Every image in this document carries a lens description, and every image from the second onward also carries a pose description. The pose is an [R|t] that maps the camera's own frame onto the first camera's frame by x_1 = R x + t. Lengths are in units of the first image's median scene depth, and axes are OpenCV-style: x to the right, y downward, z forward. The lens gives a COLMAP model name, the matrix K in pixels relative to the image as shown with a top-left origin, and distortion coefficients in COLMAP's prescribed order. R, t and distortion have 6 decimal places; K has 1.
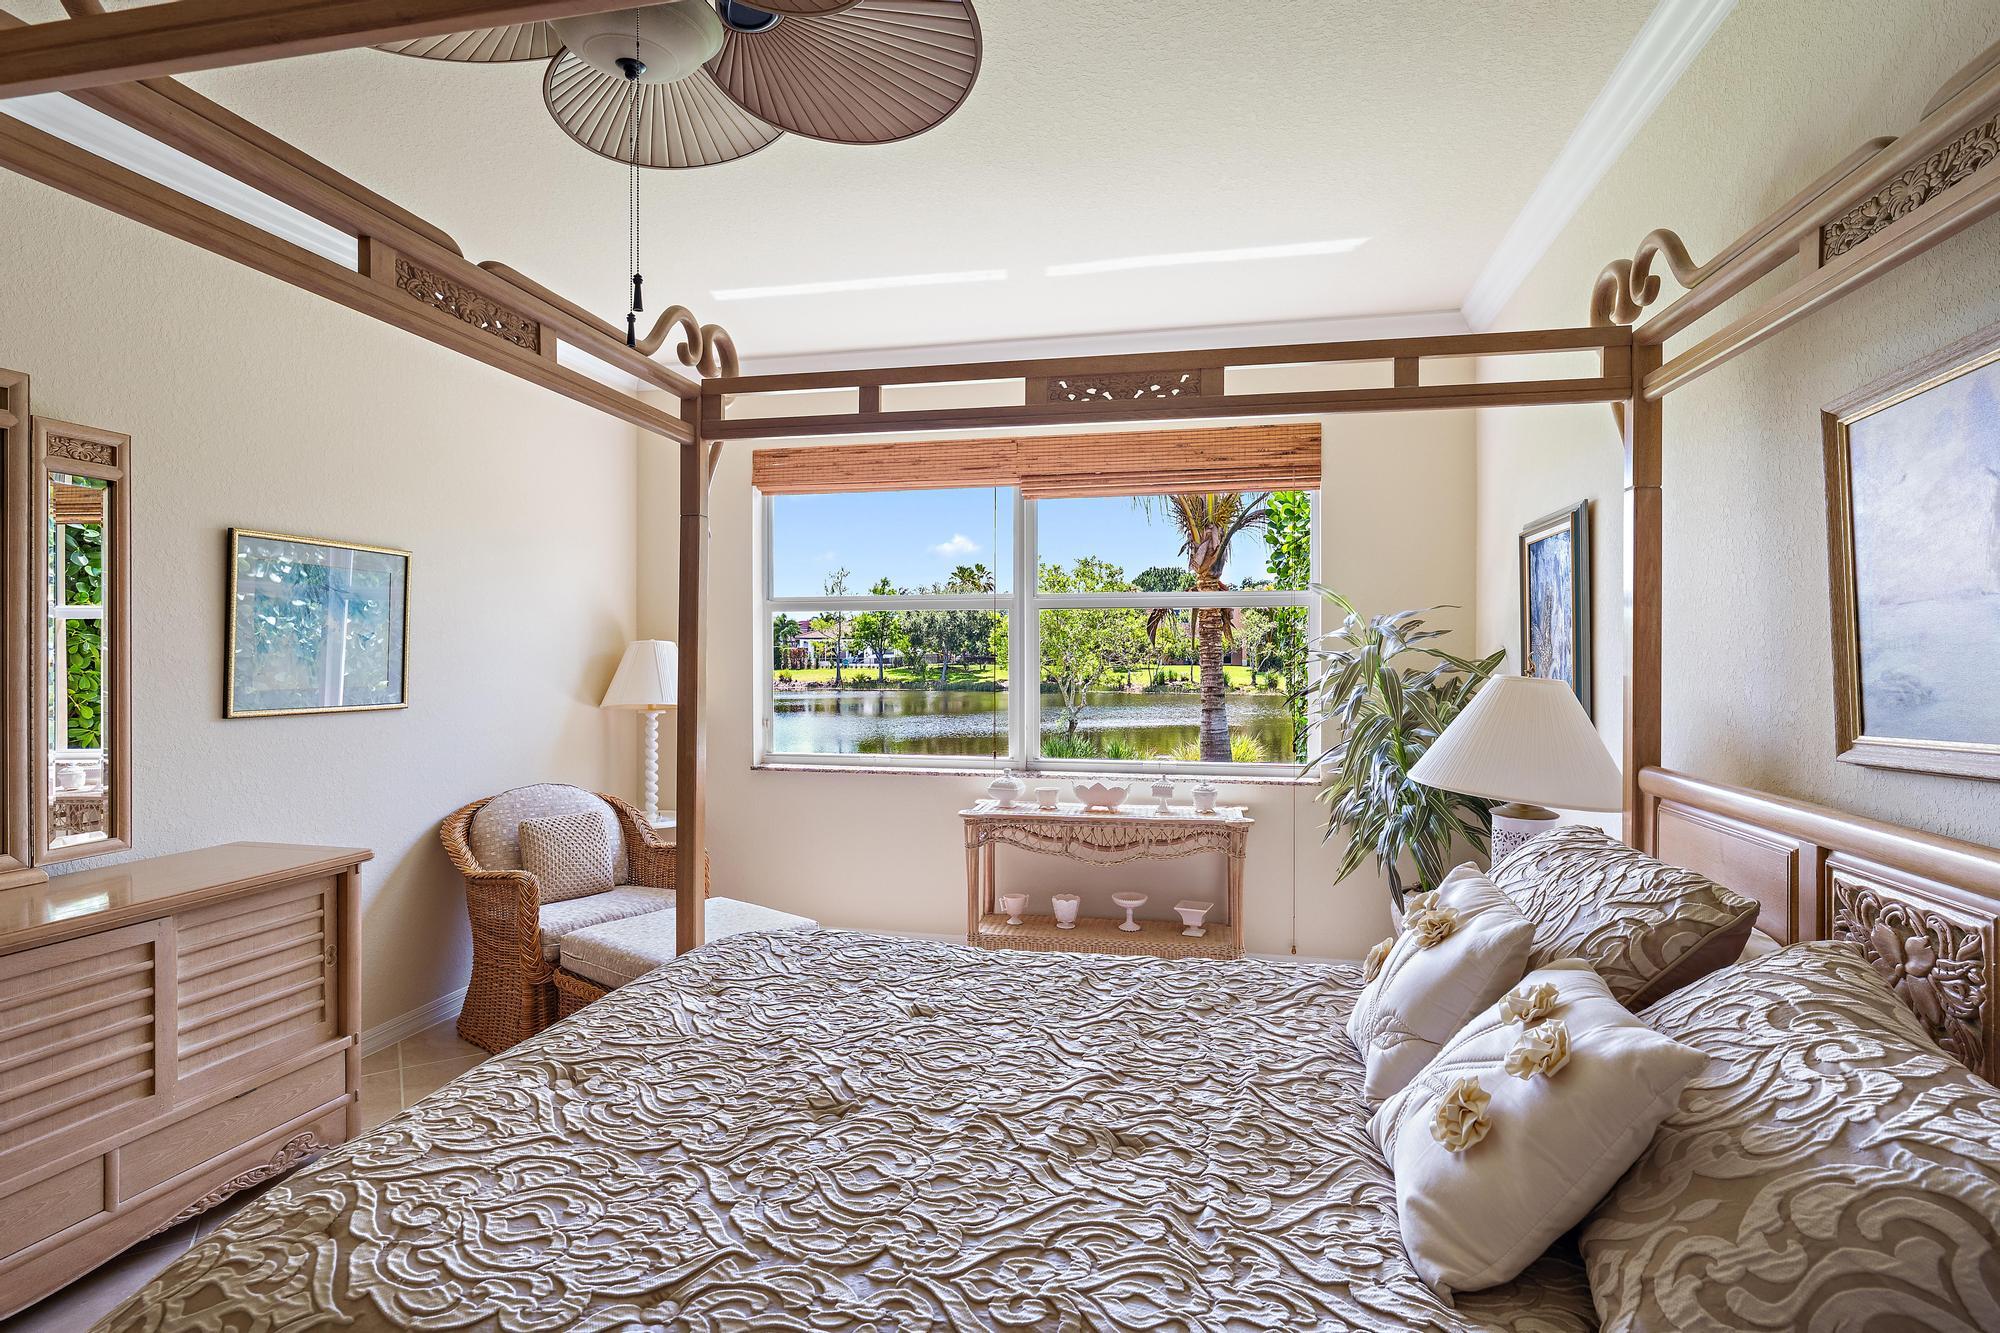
lens RADIAL K [[1006.5, 0, 1003.6], [0, 1006.5, 659.0], [0, 0, 1]] dist [-0.000876, -0.000512]
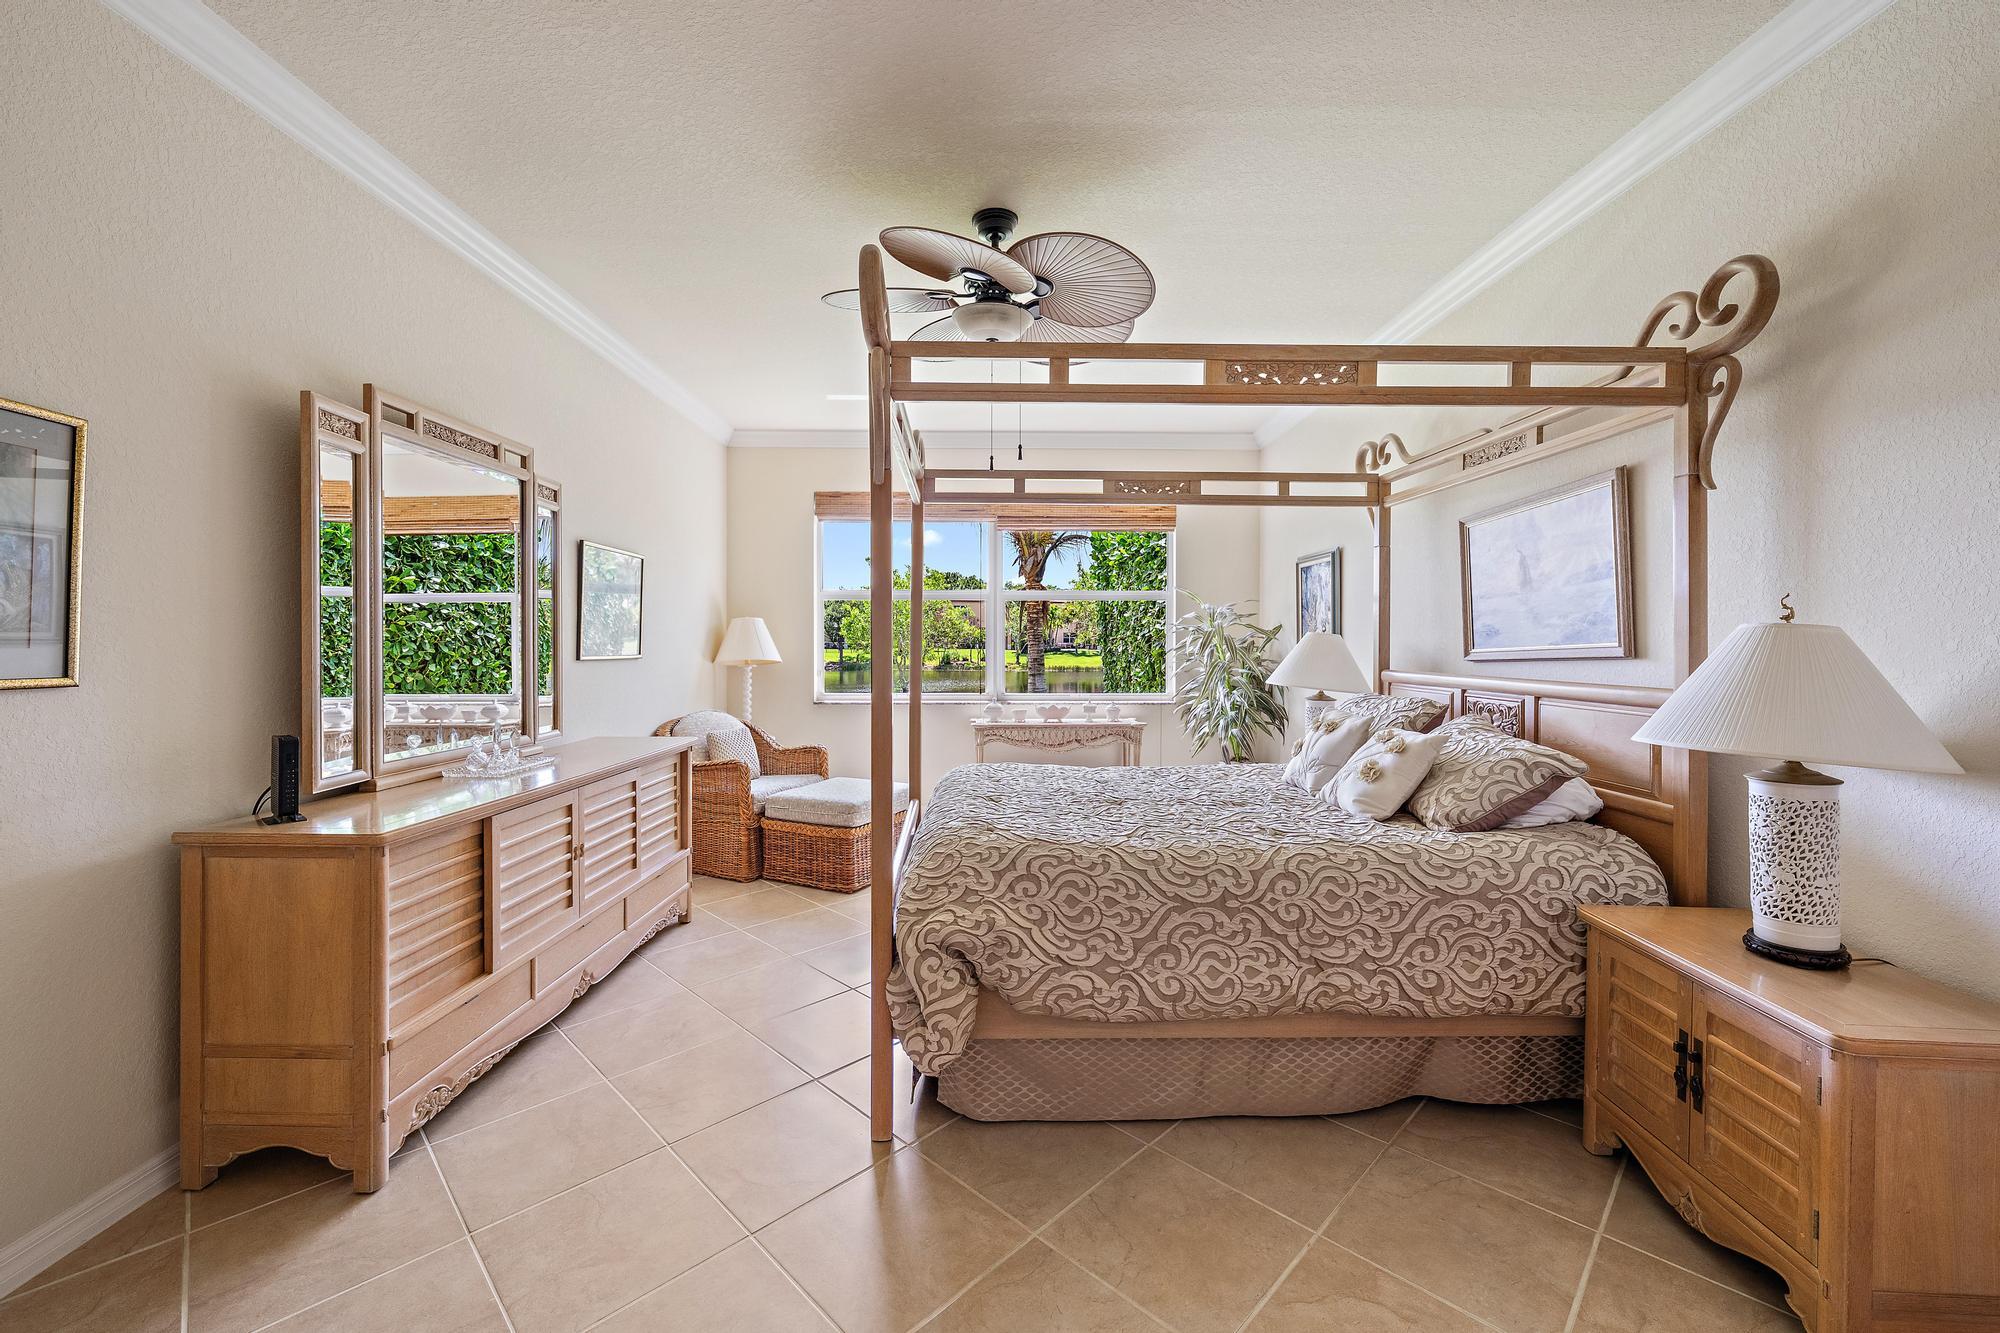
lens RADIAL K [[806.7, 0, 995.3], [0, 806.7, 649.5], [0, 0, 1]] dist [-0.001404, -0.000176]
pose [[0.973900, -0.000758, 0.226976, -0.544481], [-0.000539, 0.999984, 0.005649, 0.044458], [-0.226977, -0.005624, 0.973884, -0.493965]]
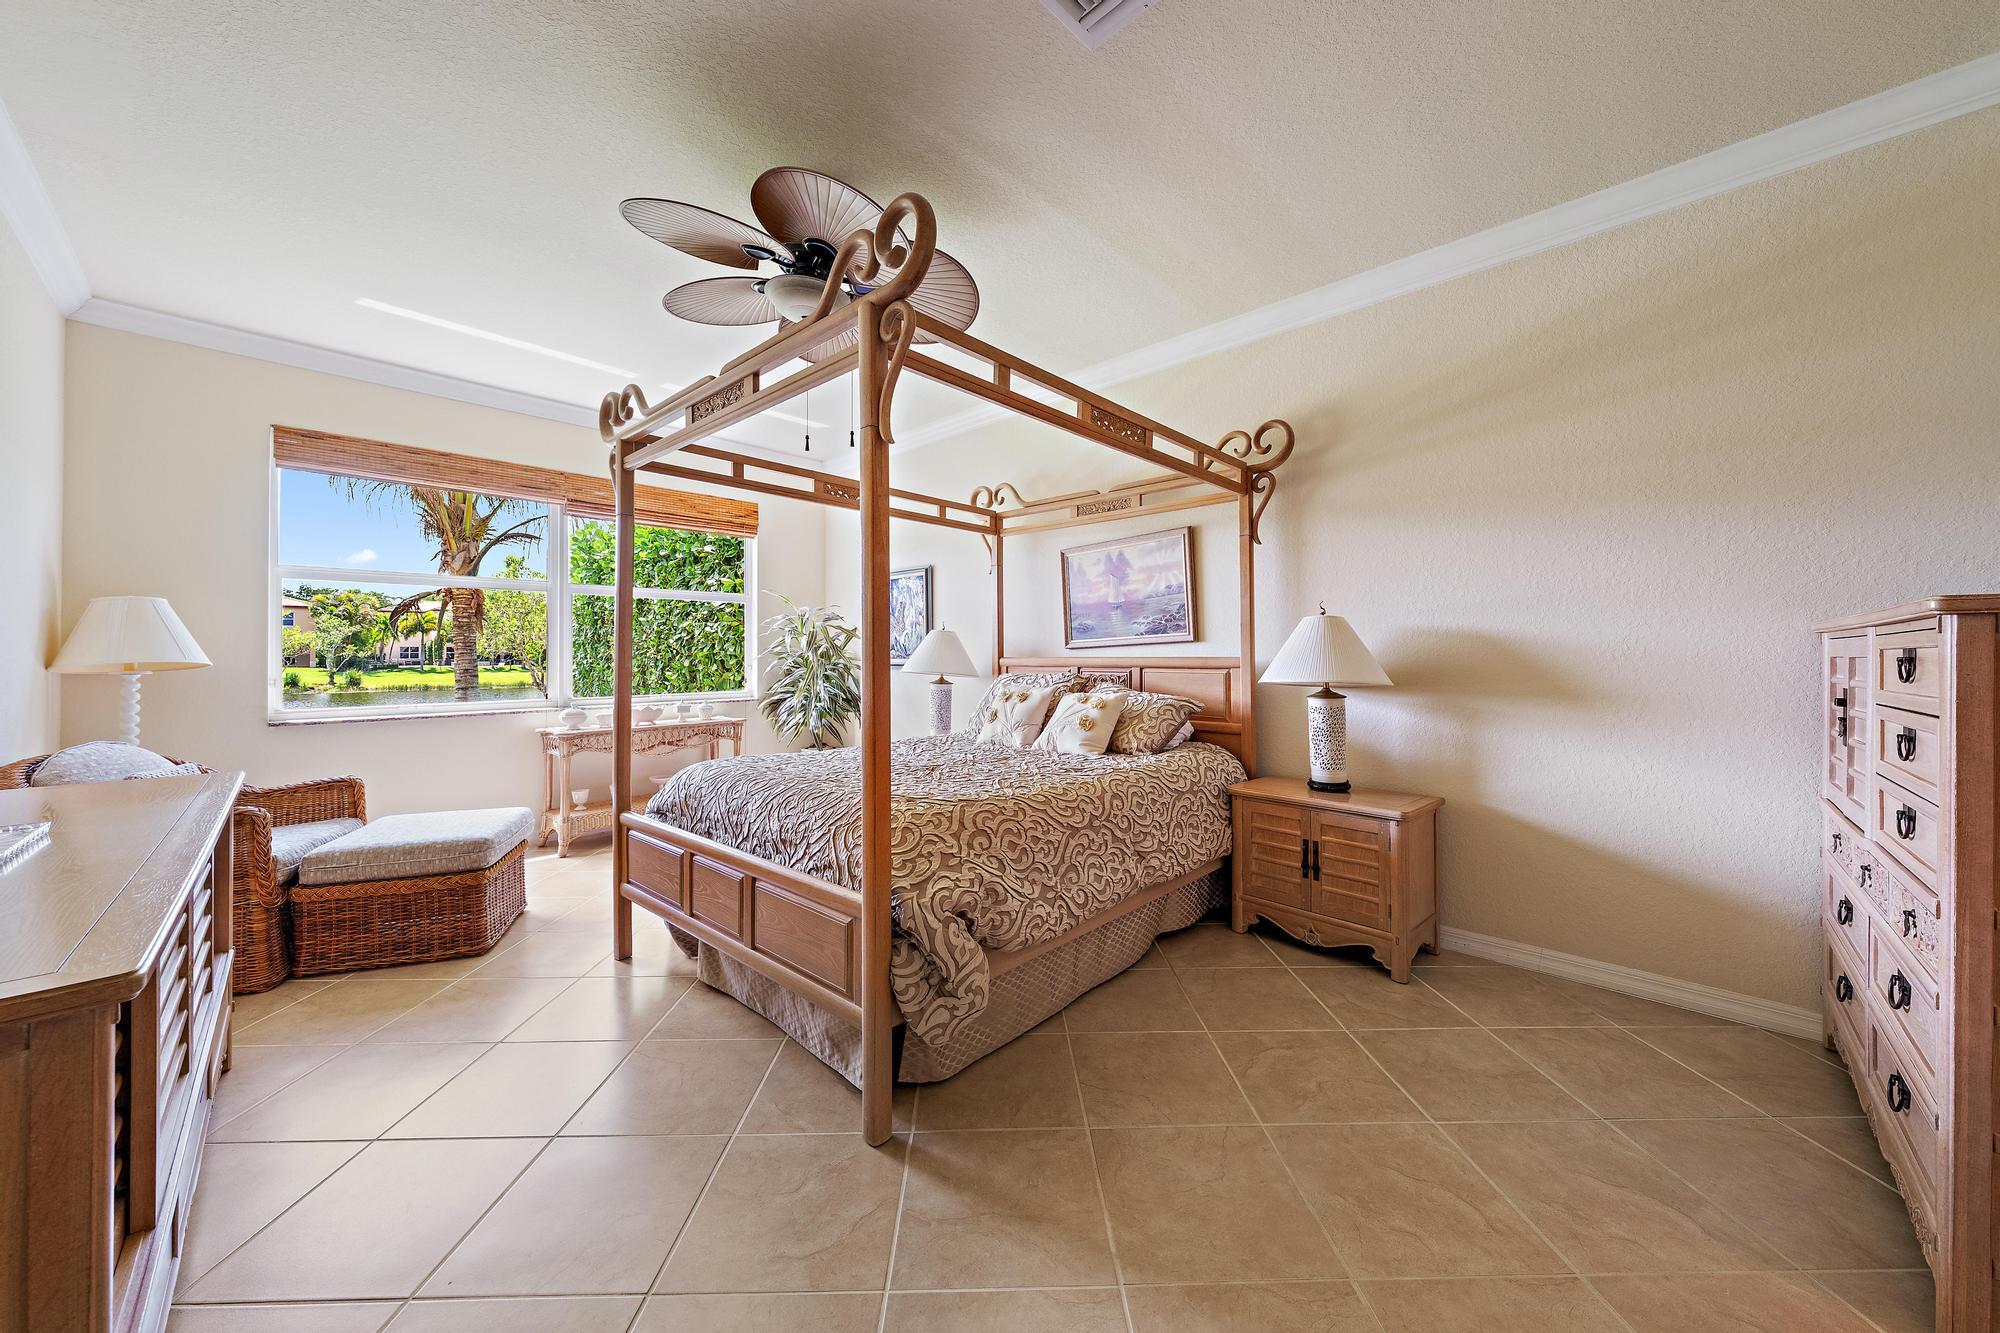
lens RADIAL K [[706.5, 0, 1006.2], [0, 706.5, 651.8], [0, 0, 1]] dist [0.000544, -0.000042]
pose [[0.507889, 0.002552, 0.861419, -1.038648], [0.008279, 0.999935, -0.007843, 0.092667], [-0.861383, 0.011115, 0.507834, -0.081507]]
